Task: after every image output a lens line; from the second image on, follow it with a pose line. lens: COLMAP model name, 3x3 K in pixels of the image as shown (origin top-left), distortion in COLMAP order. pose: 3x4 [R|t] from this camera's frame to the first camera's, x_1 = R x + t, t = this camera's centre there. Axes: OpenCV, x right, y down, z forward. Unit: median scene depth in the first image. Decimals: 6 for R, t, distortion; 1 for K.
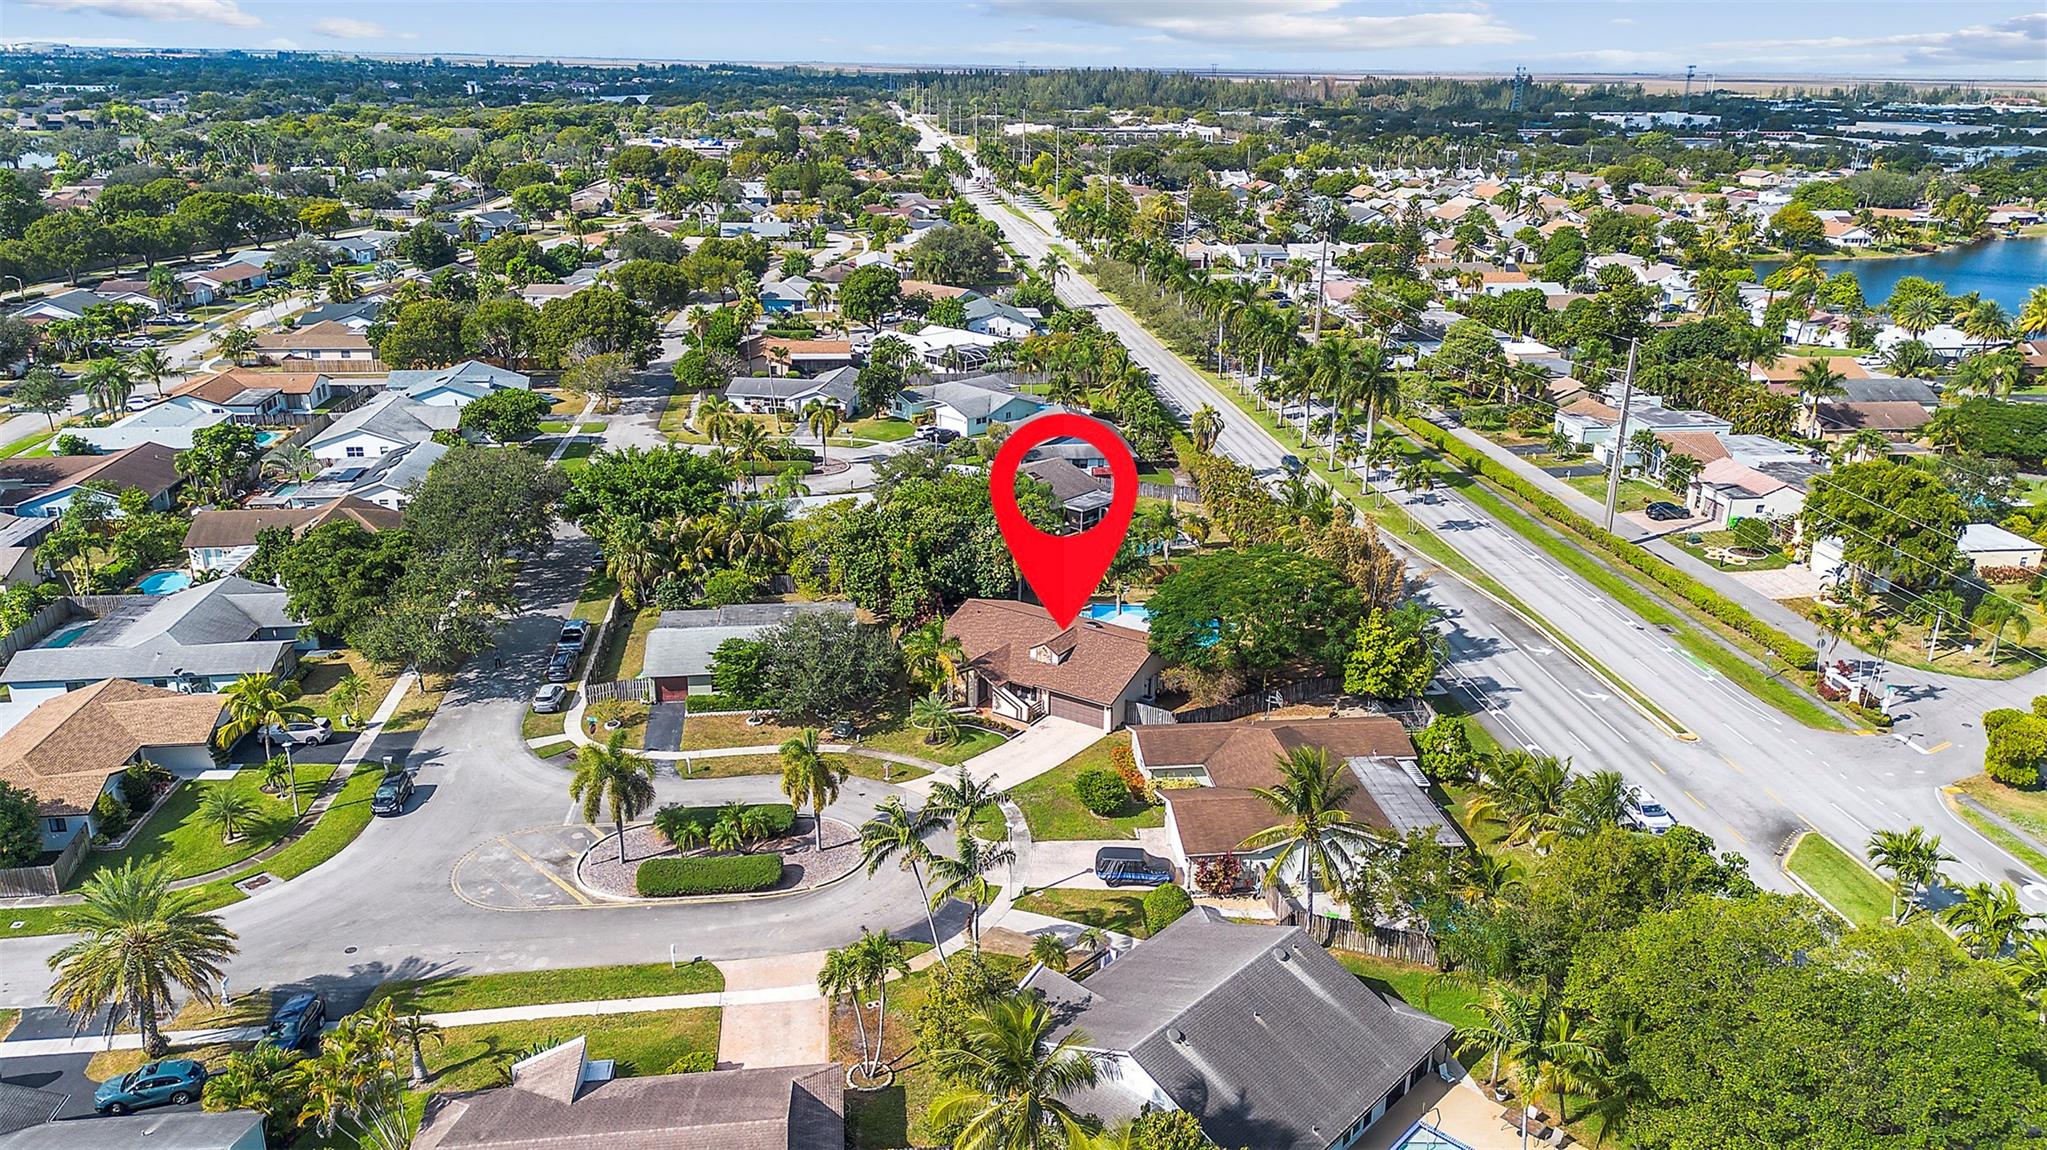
lens RADIAL K [[1382.2, 0, 1023.5], [0, 1382.2, 575.0], [0, 0, 1]] dist [0.056574, -0.060686]
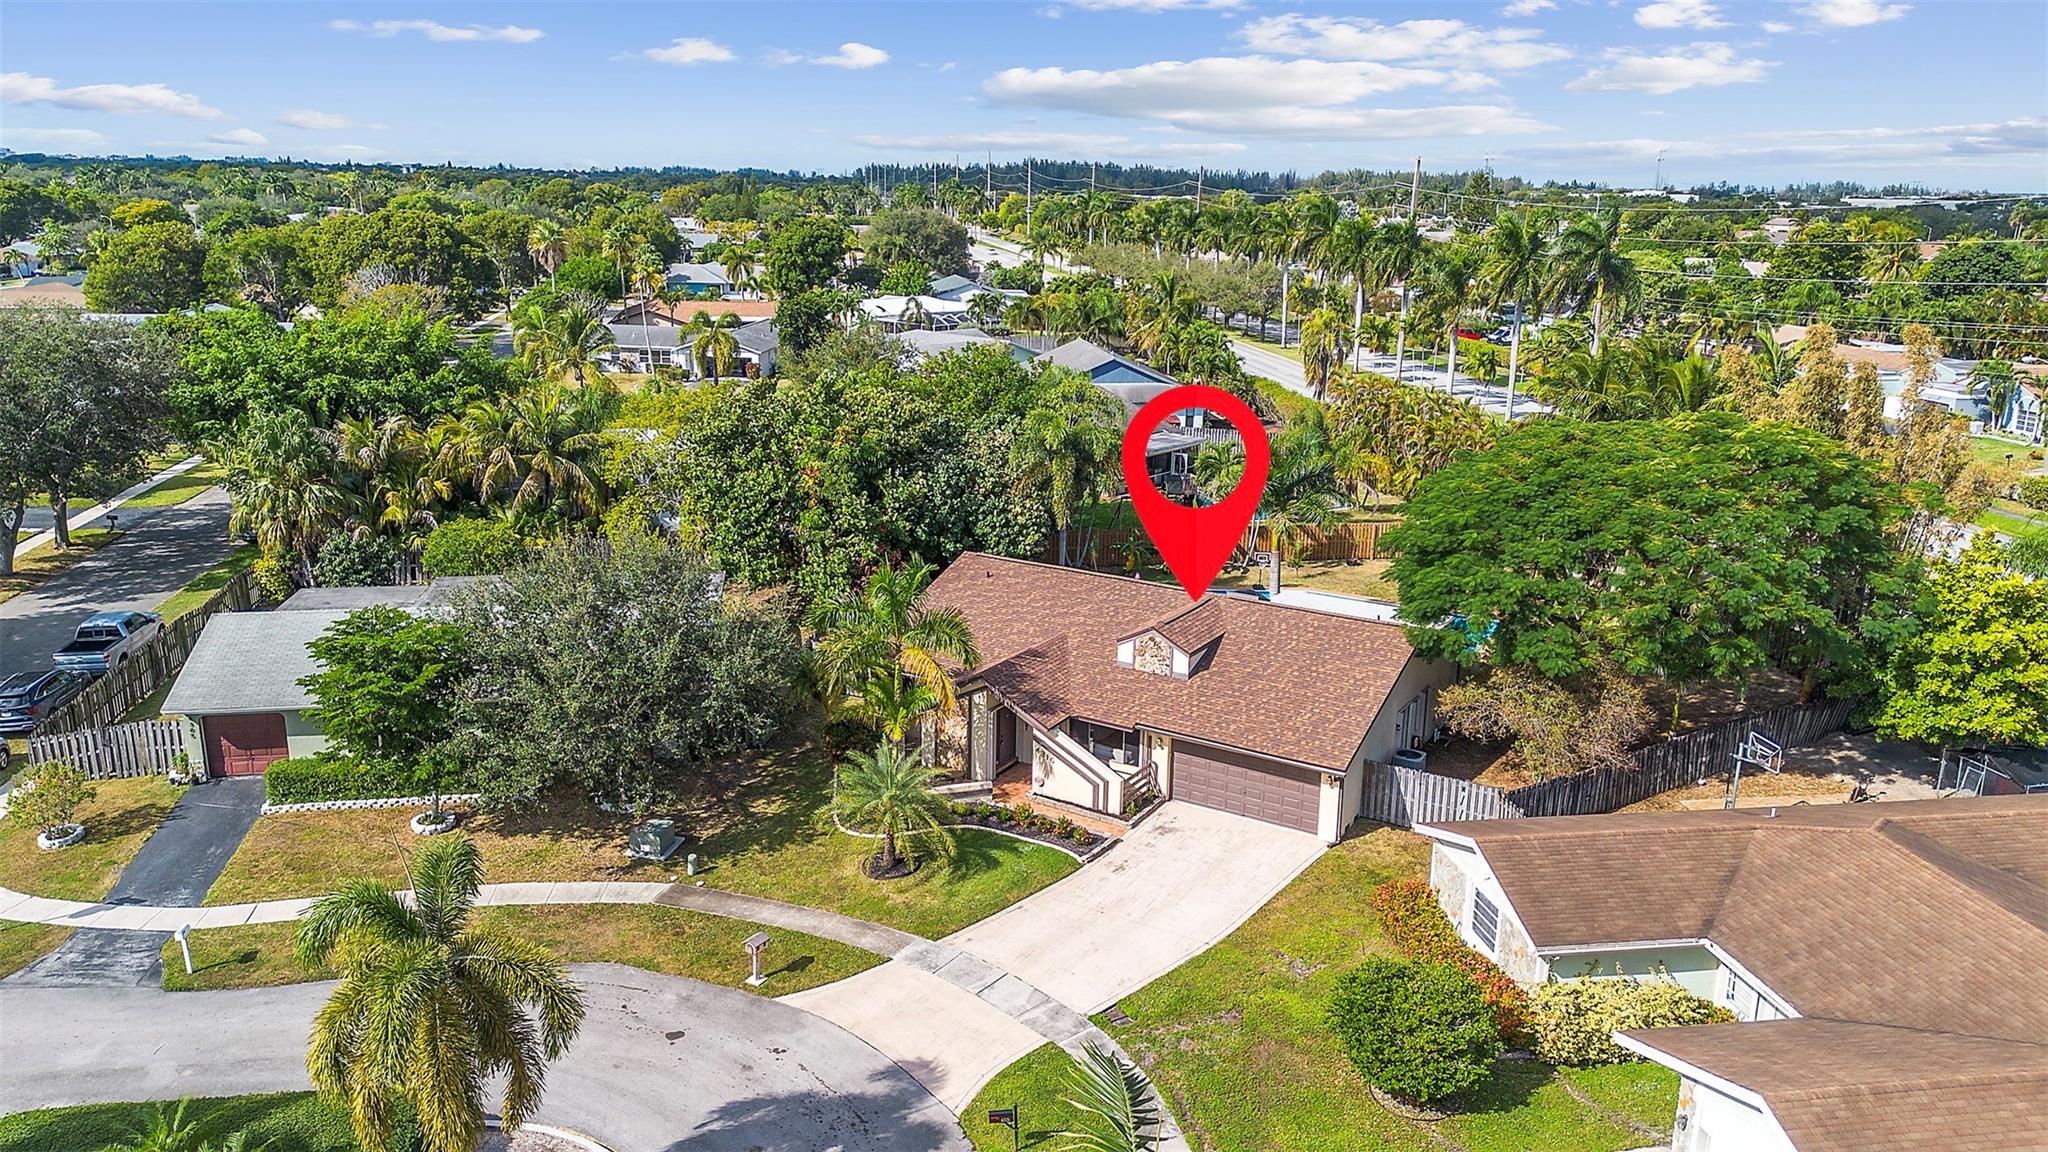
lens RADIAL K [[1382.8, 0, 1024.0], [0, 1382.8, 576.0], [0, 0, 1]] dist [0.056574, -0.060686]
pose [[0.999482, -0.003766, 0.031957, -0.037451], [0.006186, 0.997089, -0.075993, 0.065159], [-0.031578, 0.076151, 0.996596, 0.577867]]
